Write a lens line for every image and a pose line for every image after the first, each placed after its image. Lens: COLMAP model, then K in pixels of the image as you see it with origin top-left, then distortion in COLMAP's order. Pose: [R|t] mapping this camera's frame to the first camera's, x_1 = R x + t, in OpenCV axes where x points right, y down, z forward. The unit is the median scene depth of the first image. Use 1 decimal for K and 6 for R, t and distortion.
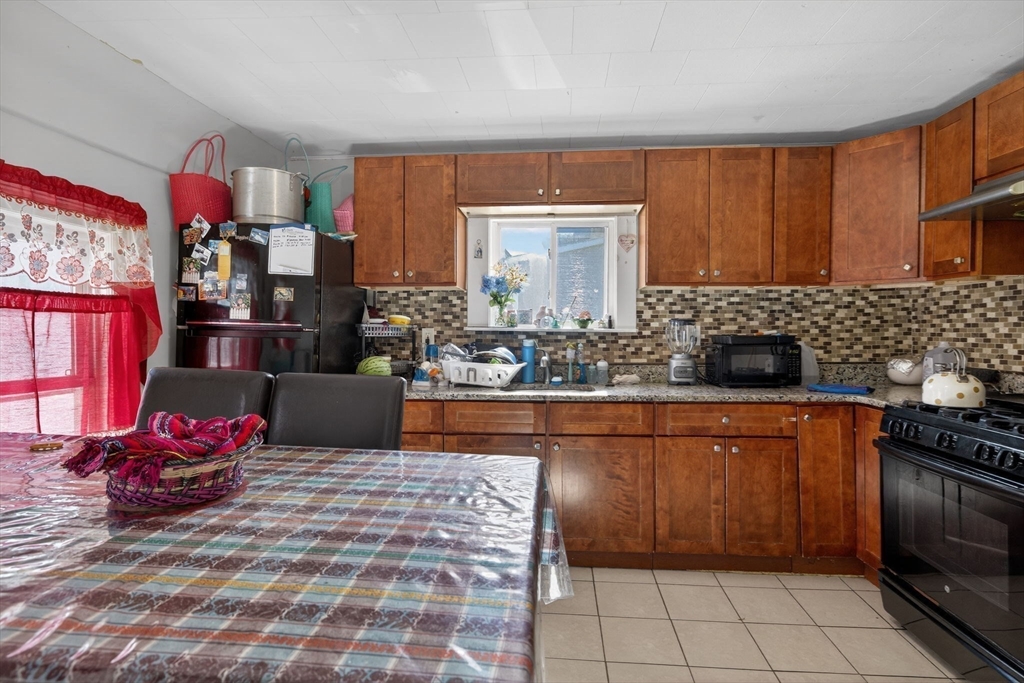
lens RADIAL K [[518.3, 0, 513.7], [0, 518.3, 332.2], [0, 0, 1]] dist [0.002202, -0.001075]
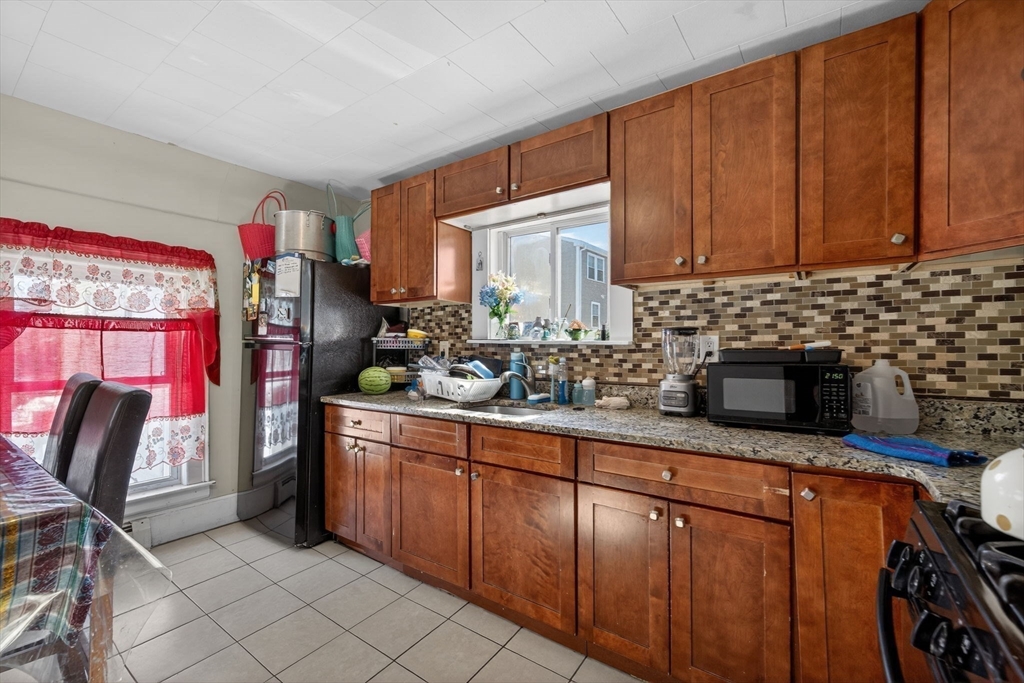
lens RADIAL K [[429.2, 0, 514.5], [0, 429.2, 343.3], [0, 0, 1]] dist [0.008357, -0.001600]
pose [[0.862339, -0.003289, -0.506321, 0.470163], [0.001201, 0.999989, -0.004450, 0.000704], [0.506330, 0.003229, 0.862334, 0.377109]]
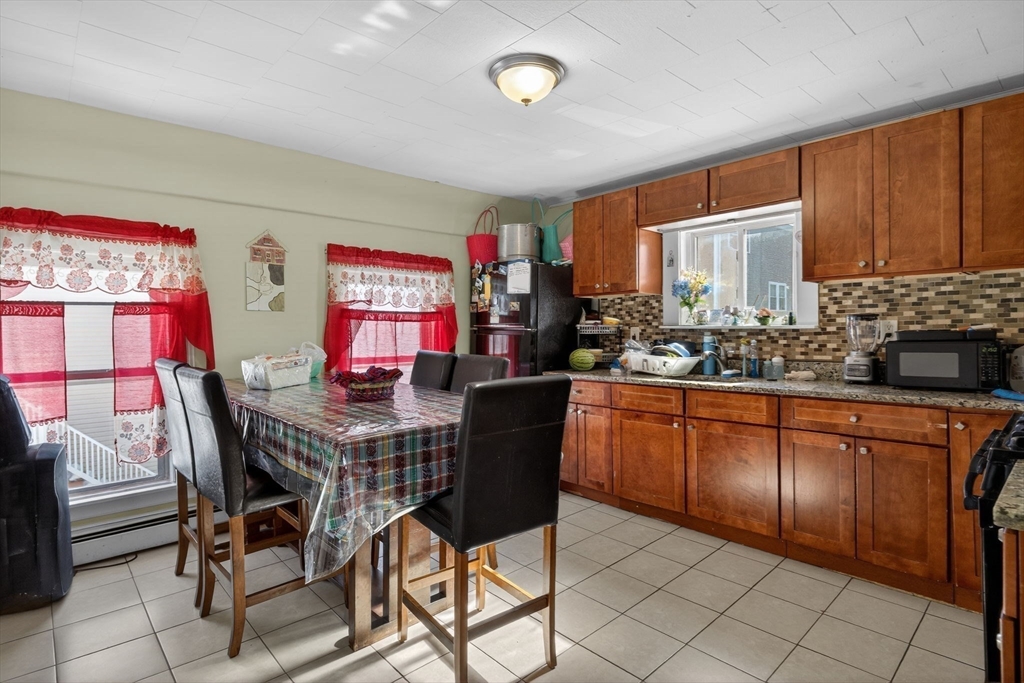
lens RADIAL K [[518.3, 0, 515.4], [0, 518.3, 335.9], [0, 0, 1]] dist [0.002202, -0.001075]
pose [[0.738125, -0.001832, -0.674661, 0.536320], [0.008517, 0.999942, 0.006603, 0.003472], [0.674610, -0.010620, 0.738098, -0.118038]]
